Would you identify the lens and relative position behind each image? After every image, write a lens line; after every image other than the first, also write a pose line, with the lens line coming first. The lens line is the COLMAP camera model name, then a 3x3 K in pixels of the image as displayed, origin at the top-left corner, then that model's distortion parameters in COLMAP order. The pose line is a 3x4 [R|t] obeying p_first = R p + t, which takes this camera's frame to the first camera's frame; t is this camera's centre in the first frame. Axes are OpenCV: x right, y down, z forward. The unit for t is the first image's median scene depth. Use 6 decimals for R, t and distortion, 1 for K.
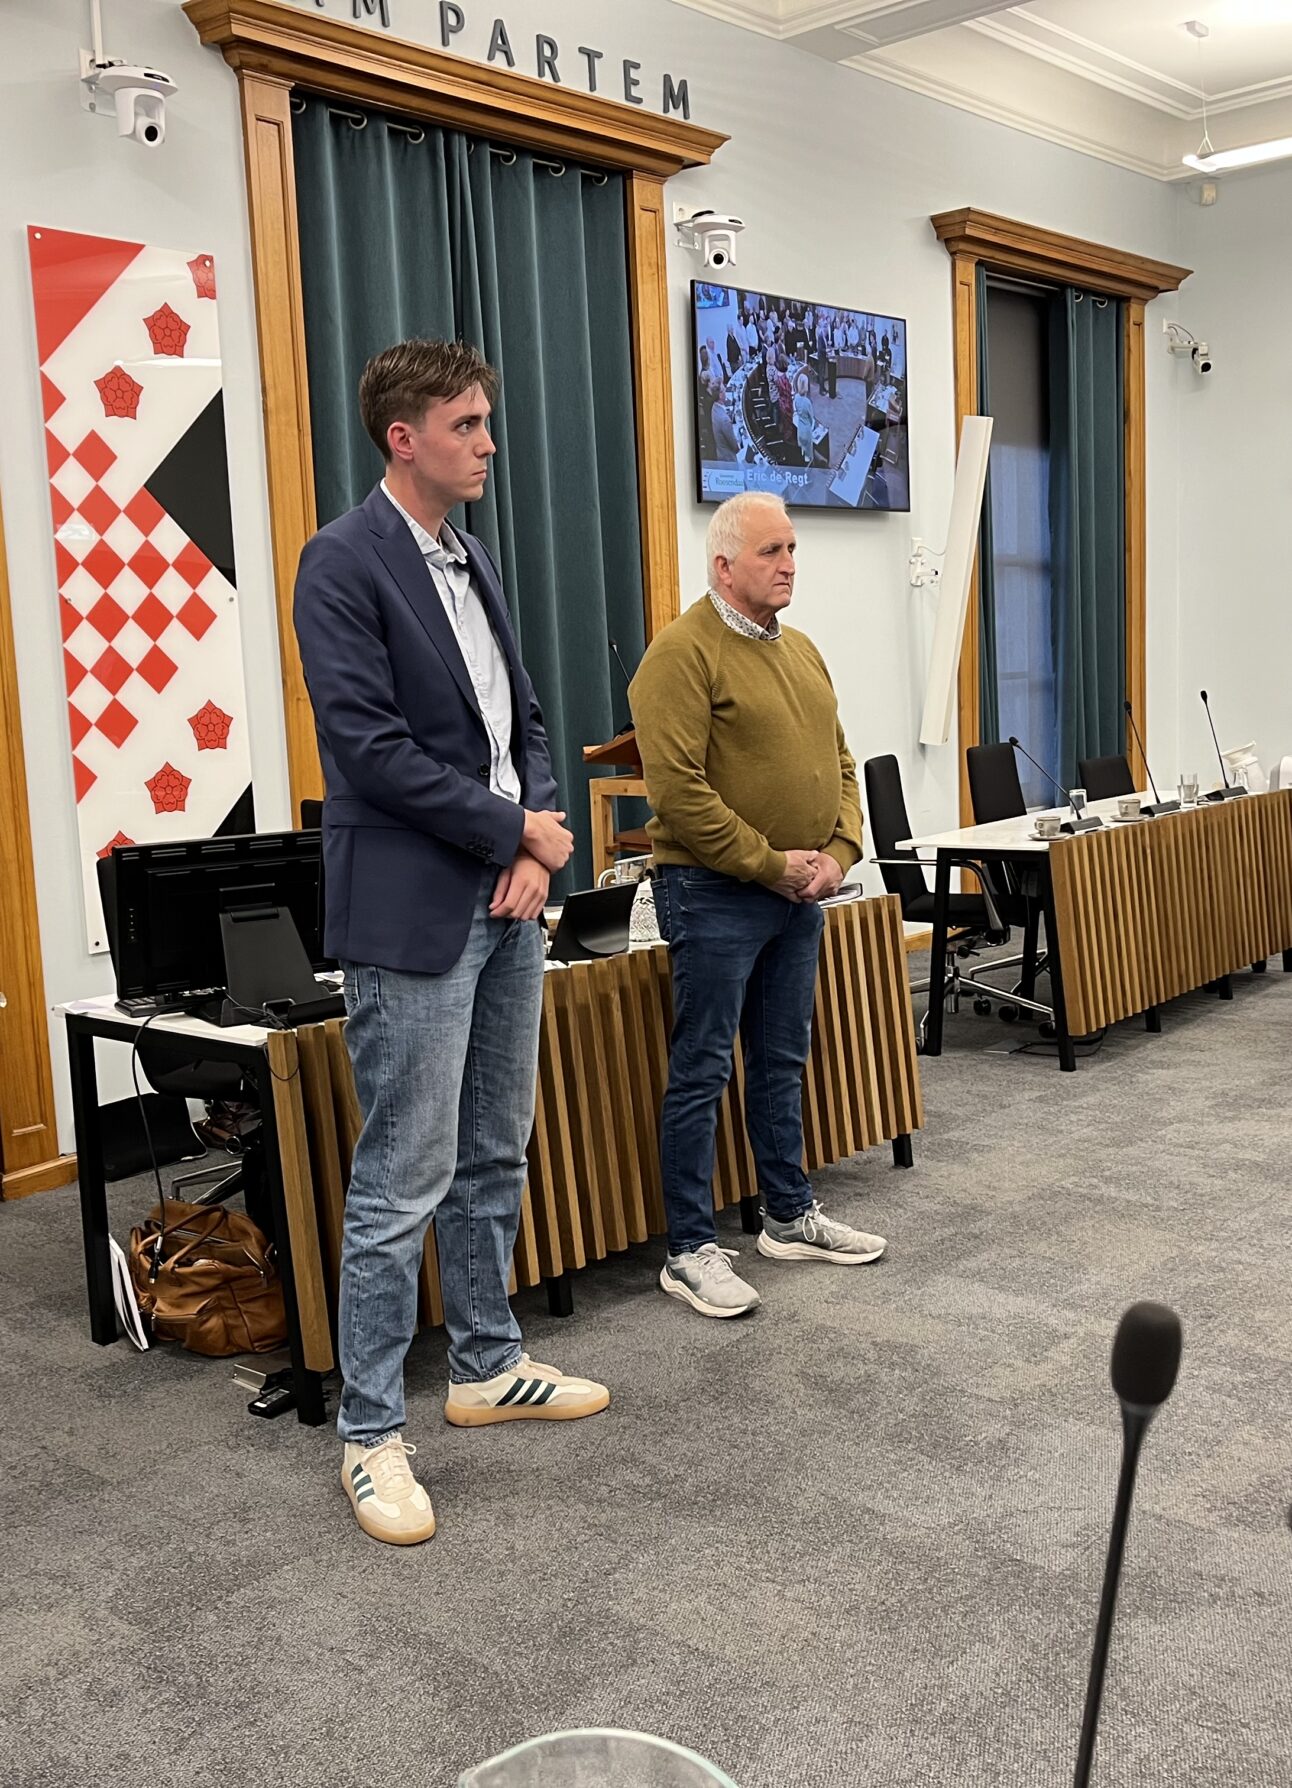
lens RADIAL K [[1814.8, 0, 646.0], [0, 1814.8, 894.0], [0, 0, 1]] dist [0.048755, -0.010948]
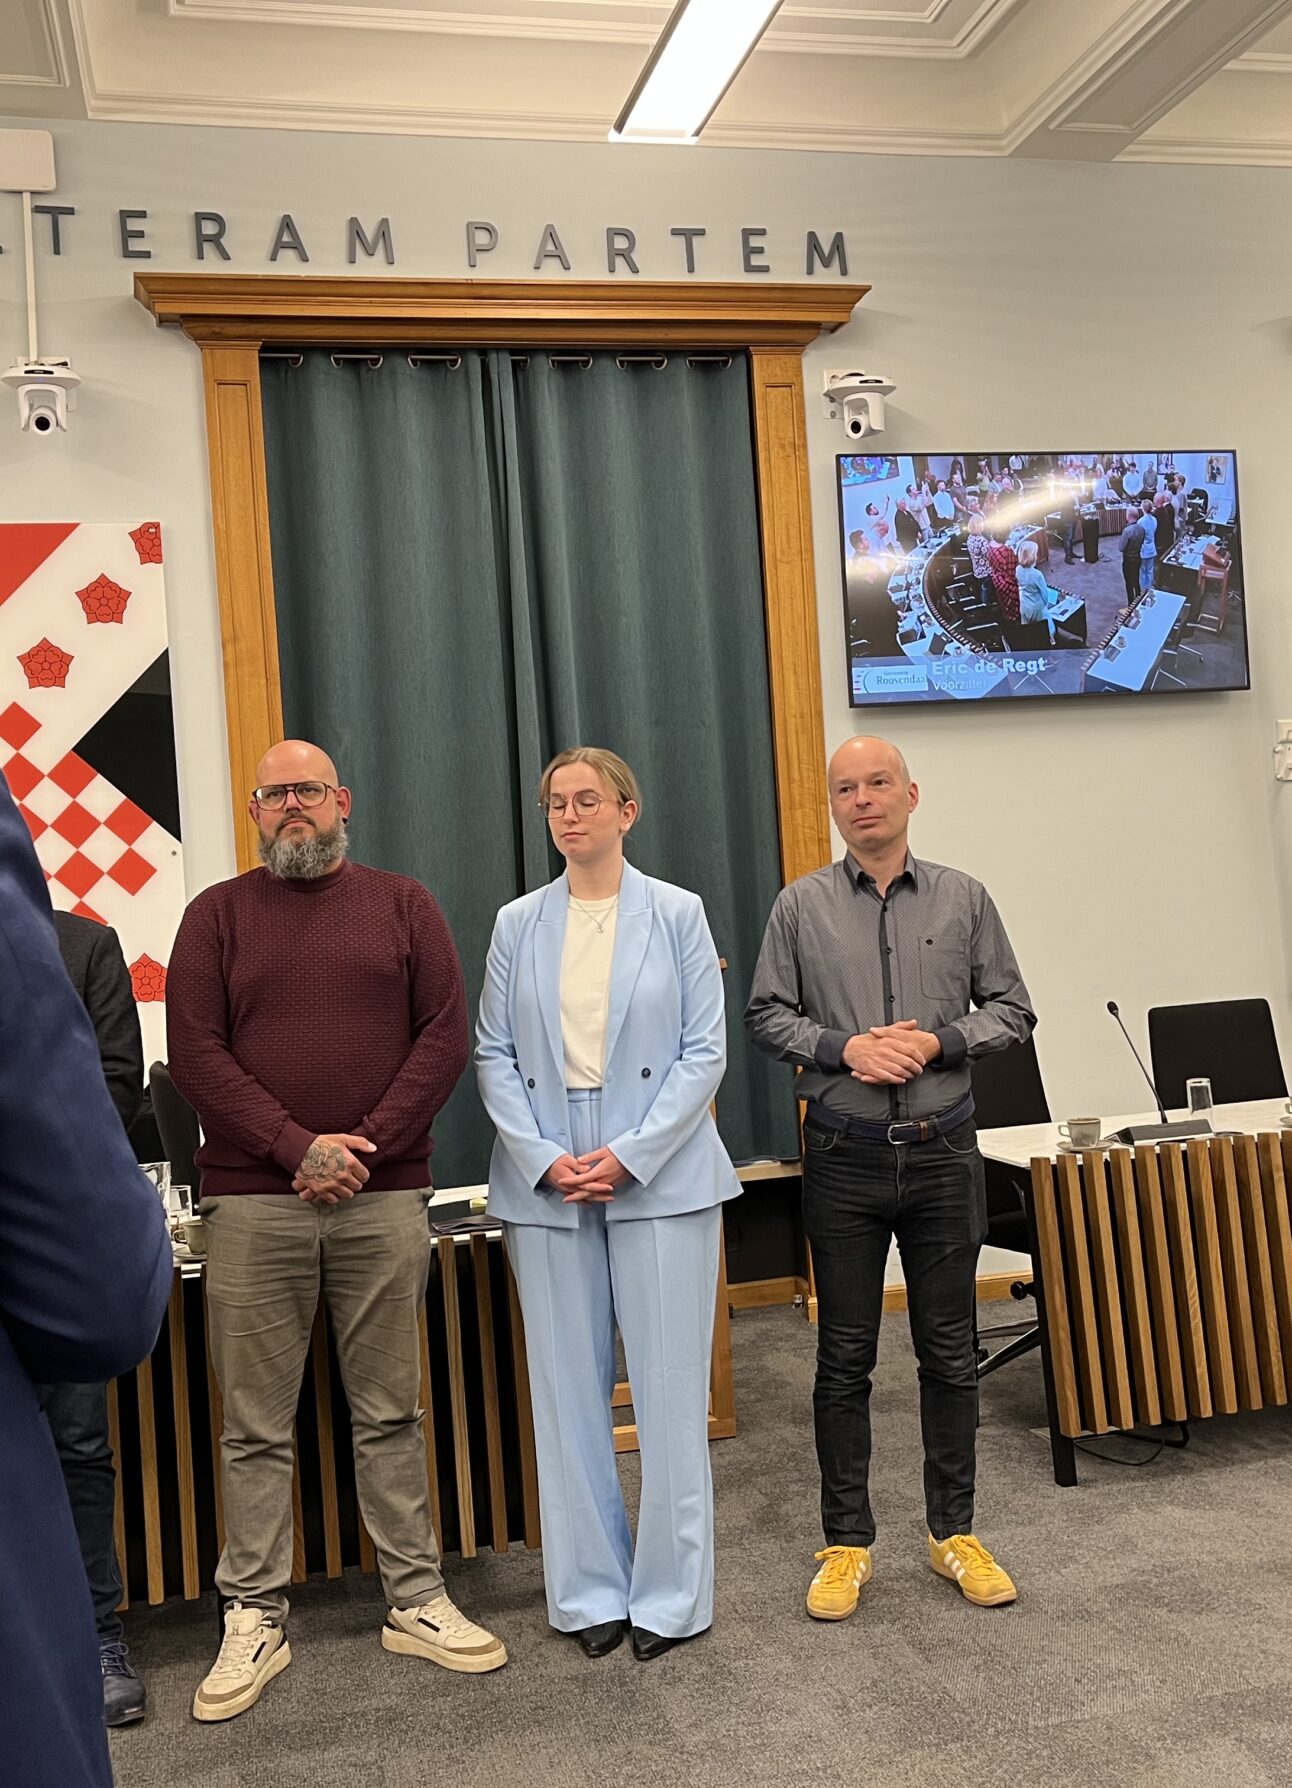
lens RADIAL K [[1814.8, 0, 646.0], [0, 1814.8, 894.0], [0, 0, 1]] dist [0.048755, -0.010948]
pose [[0.816946, -0.001727, -0.576711, 0.499467], [-0.049970, 0.996023, -0.073767, -0.069852], [0.574545, 0.089081, 0.813611, 0.300172]]
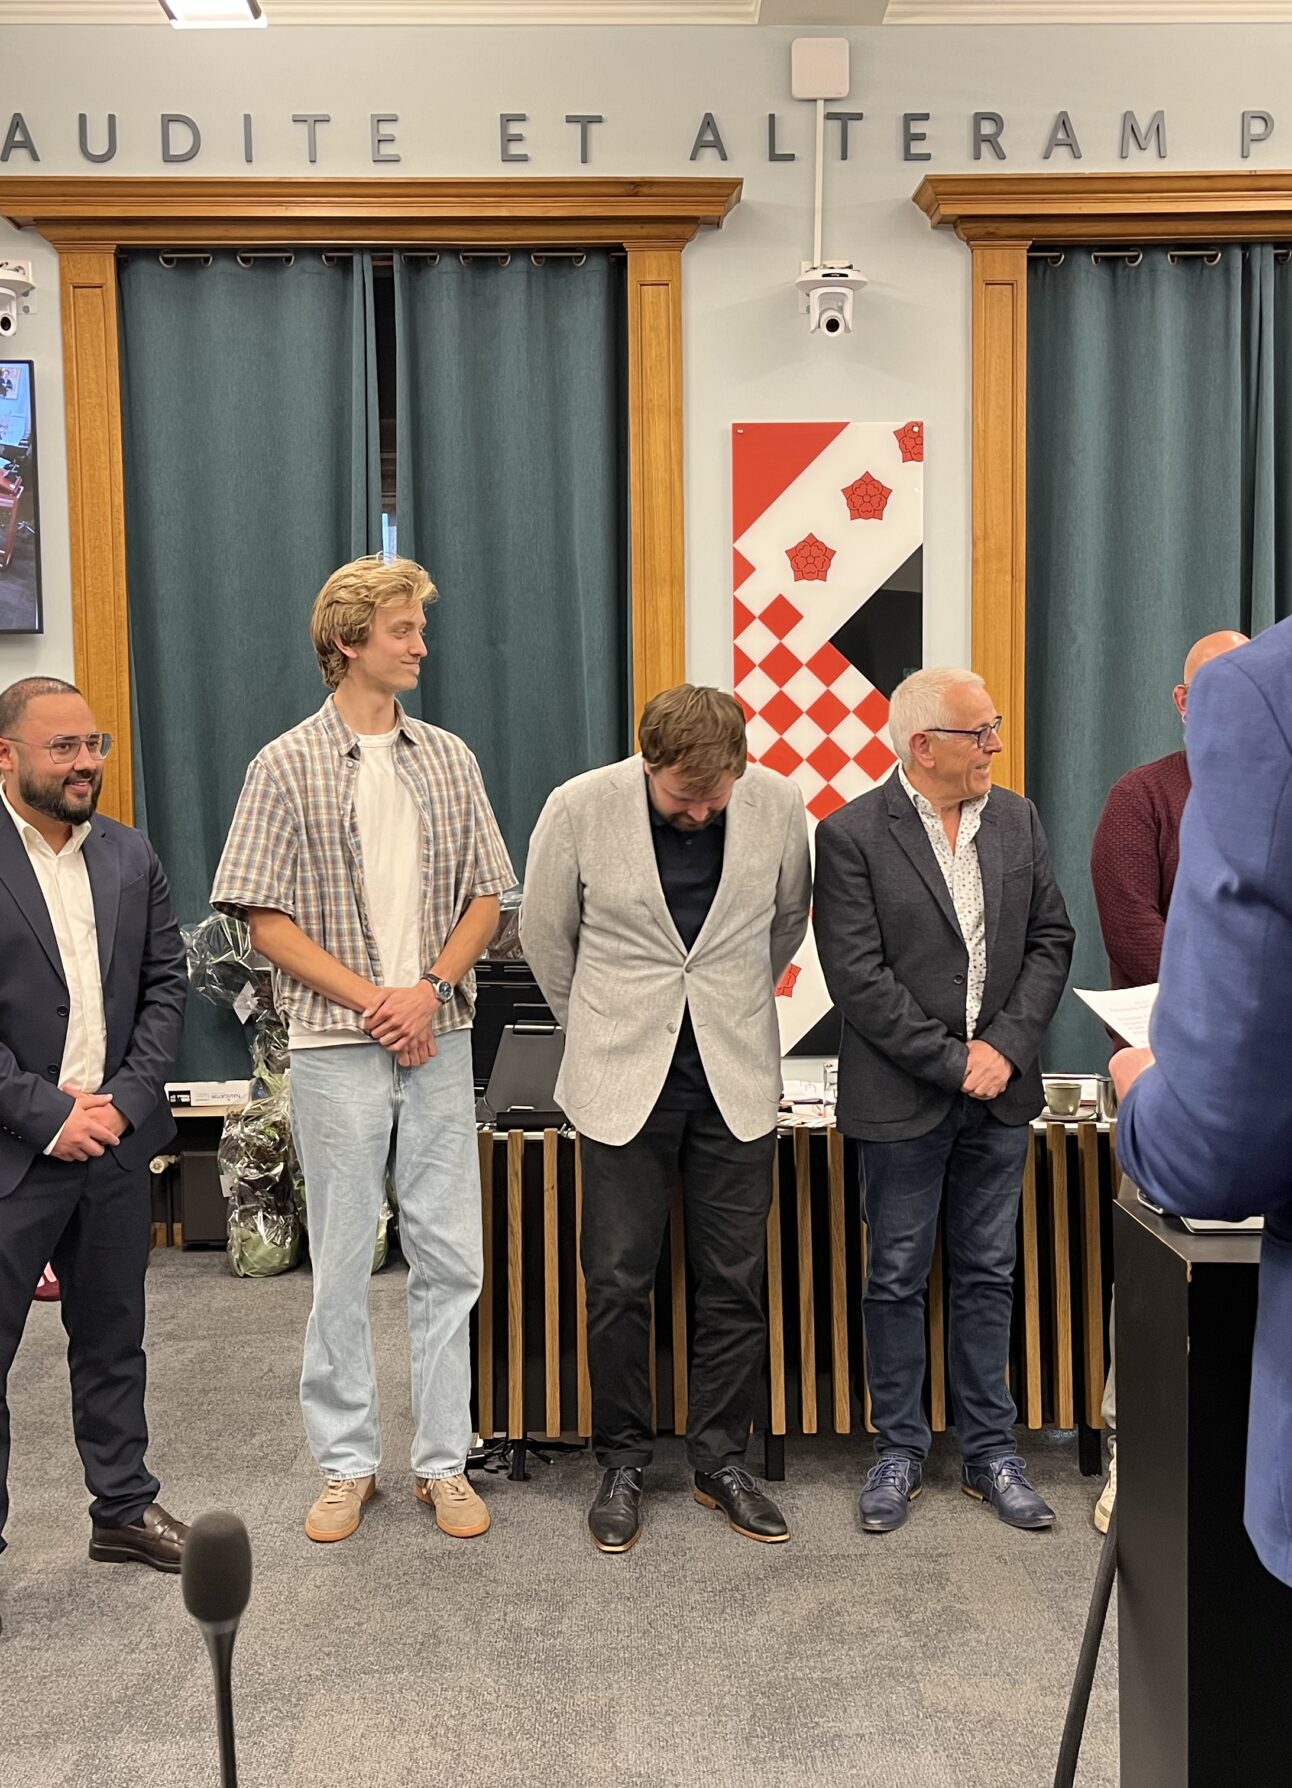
lens RADIAL K [[1791.1, 0, 644.9], [0, 1791.1, 941.9], [0, 0, 1]] dist [0.006135, 0.006905]
pose [[0.671992, 0.092919, -0.734706, 0.388615], [-0.113240, 0.993323, 0.022053, -0.046999], [0.731850, 0.068379, 0.678027, 0.172846]]
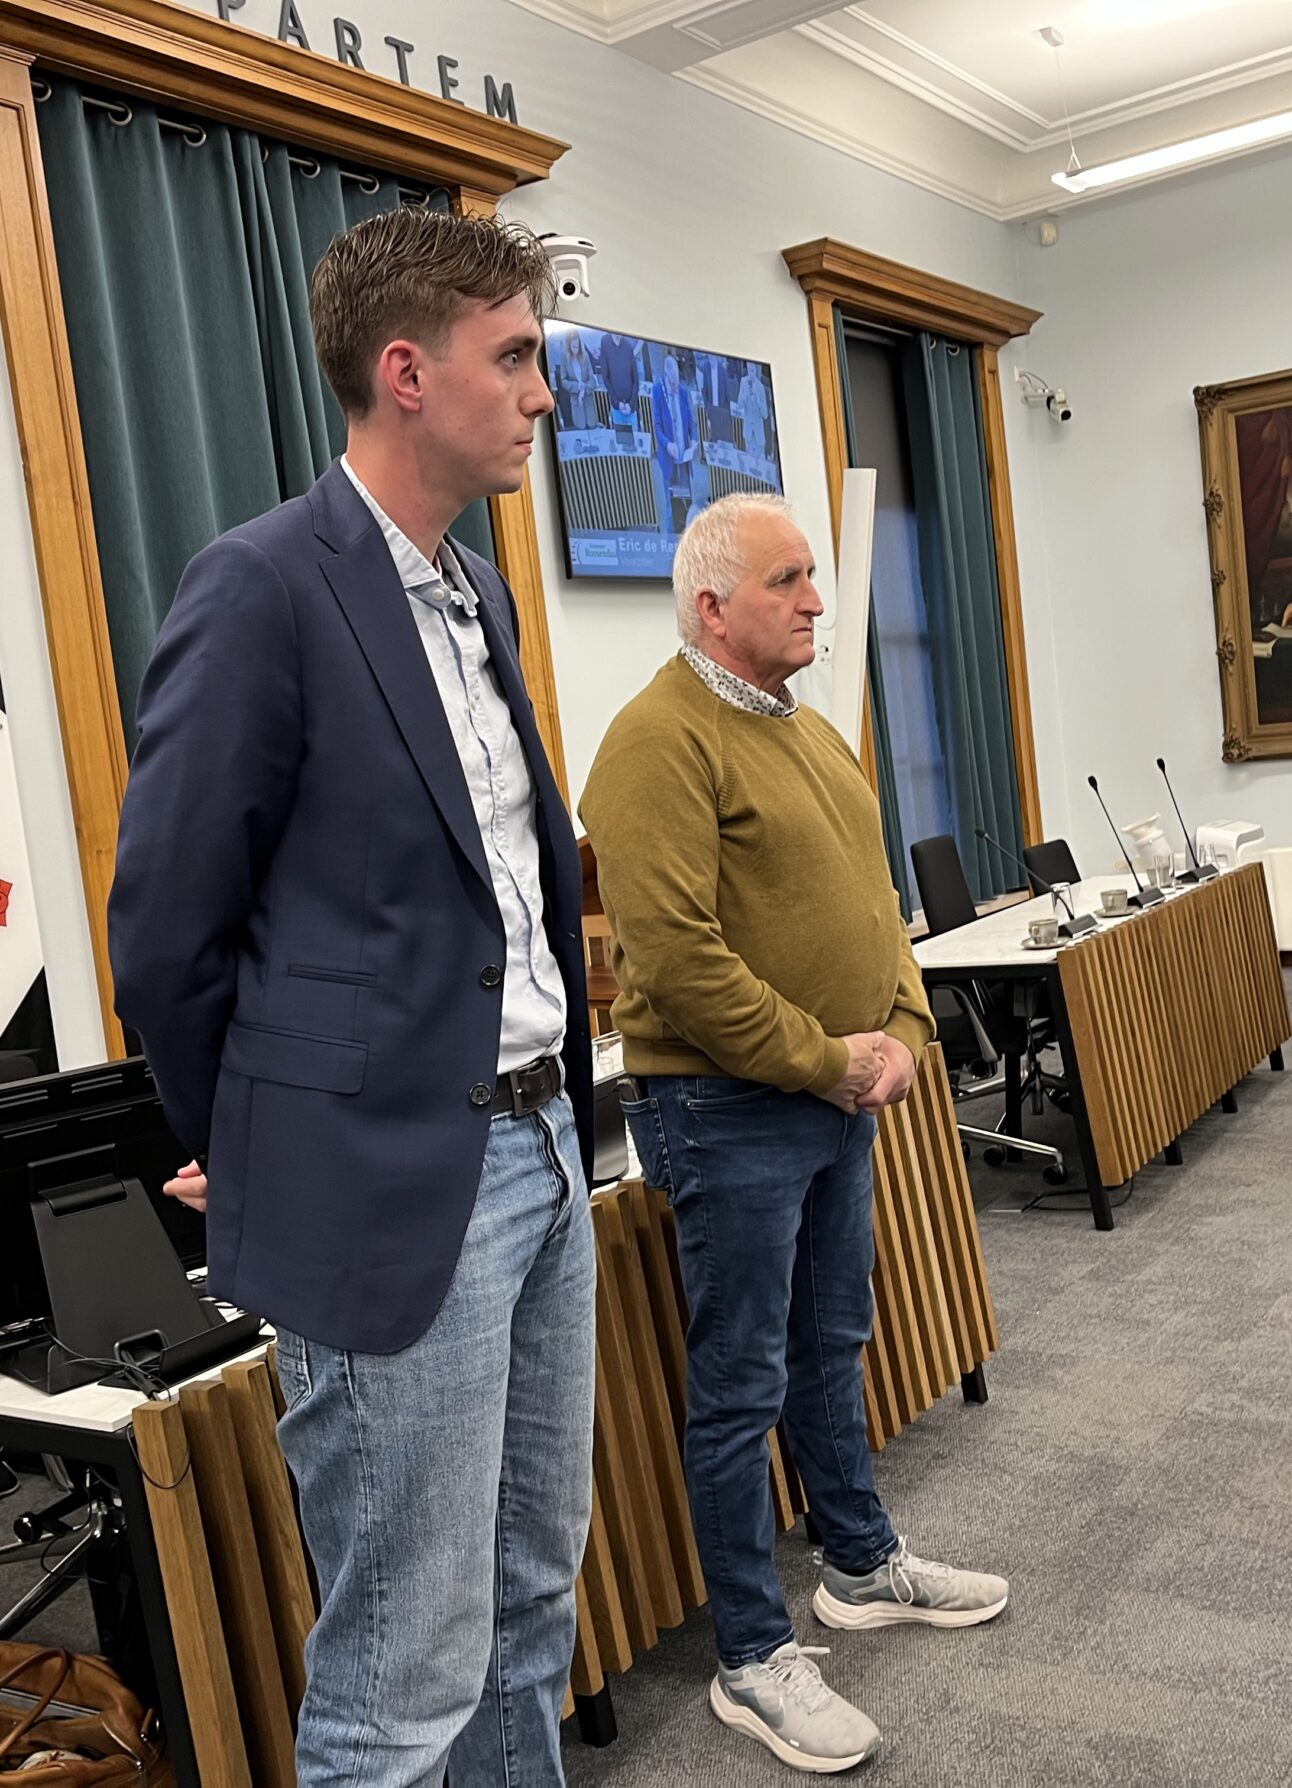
lens RADIAL K [[1815.0, 0, 653.0], [0, 1815.0, 905.7], [0, 0, 1]] dist [0.035386, 0.000905]
pose [[0.988805, -0.085080, 0.122581, -0.054038], [0.091822, 0.994498, -0.050433, -0.023688], [-0.117615, 0.061124, 0.991176, 0.206006]]
